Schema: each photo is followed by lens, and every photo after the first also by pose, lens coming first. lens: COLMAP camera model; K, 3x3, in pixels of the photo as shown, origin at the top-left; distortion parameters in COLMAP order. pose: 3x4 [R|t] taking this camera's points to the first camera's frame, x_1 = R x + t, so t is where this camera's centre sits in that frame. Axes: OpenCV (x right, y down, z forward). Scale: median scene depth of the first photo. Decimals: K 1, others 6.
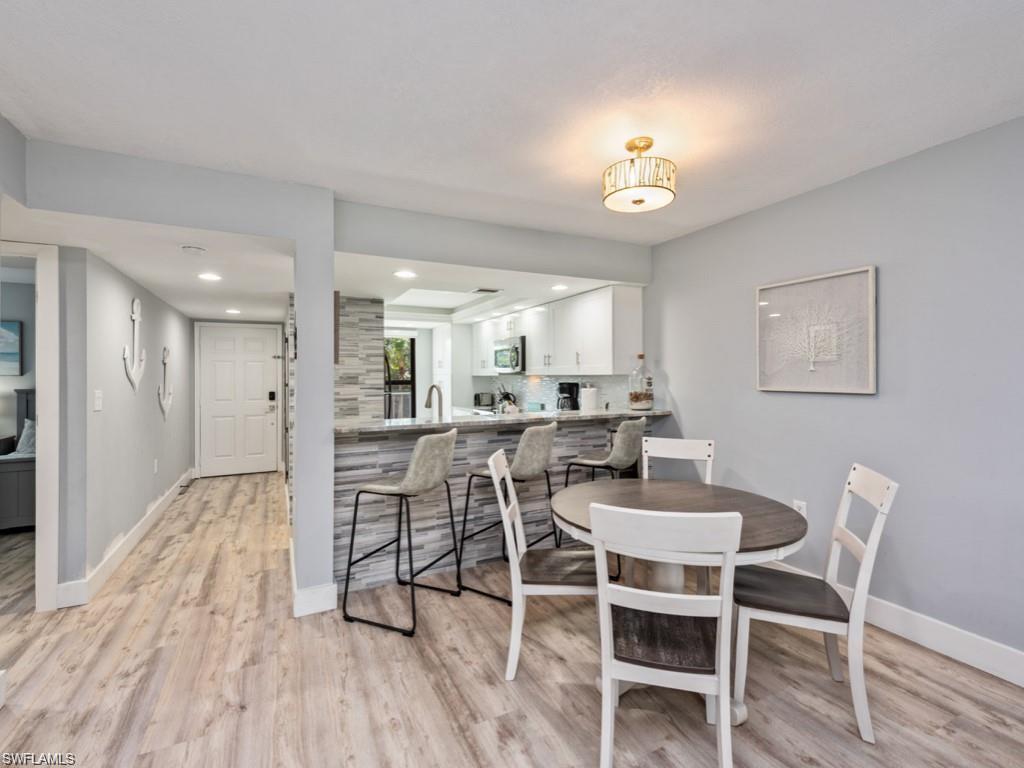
lens RADIAL K [[465.7, 0, 513.2], [0, 465.7, 374.7], [0, 0, 1]] dist [-0.001305, -0.000476]
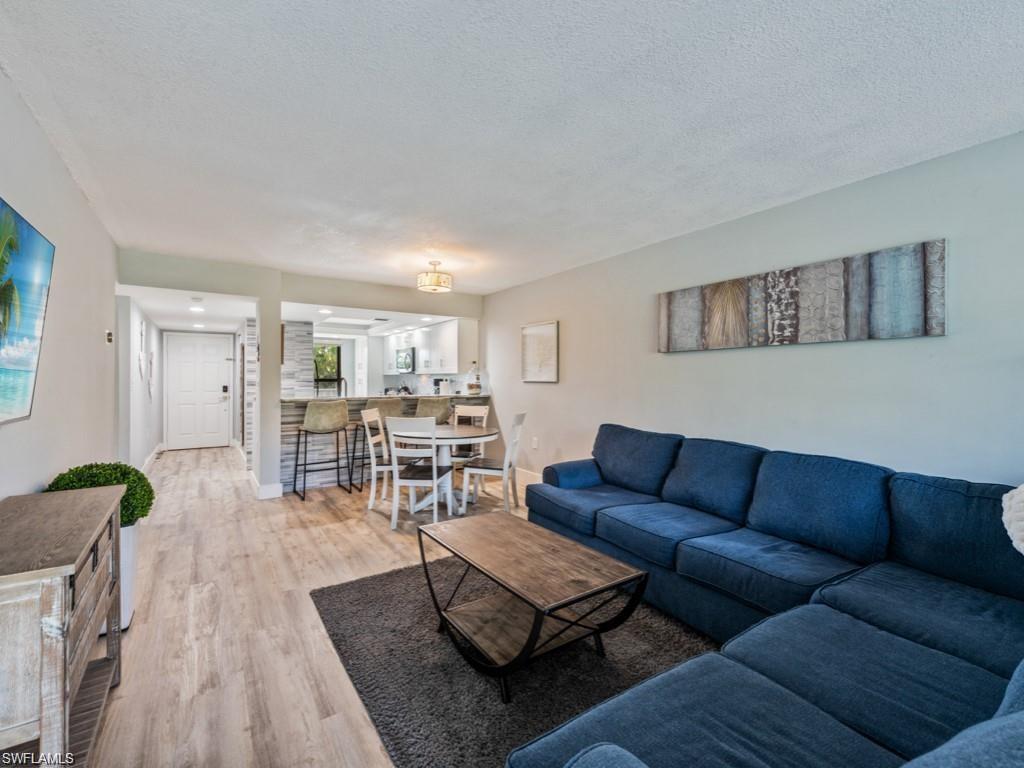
lens RADIAL K [[442.4, 0, 513.8], [0, 442.4, 385.0], [0, 0, 1]] dist [0.001101, 0.000053]
pose [[0.990315, 0.005572, 0.138726, 0.161702], [-0.007651, 0.999866, 0.014463, 0.014717], [-0.138627, -0.015384, 0.990225, -0.490372]]
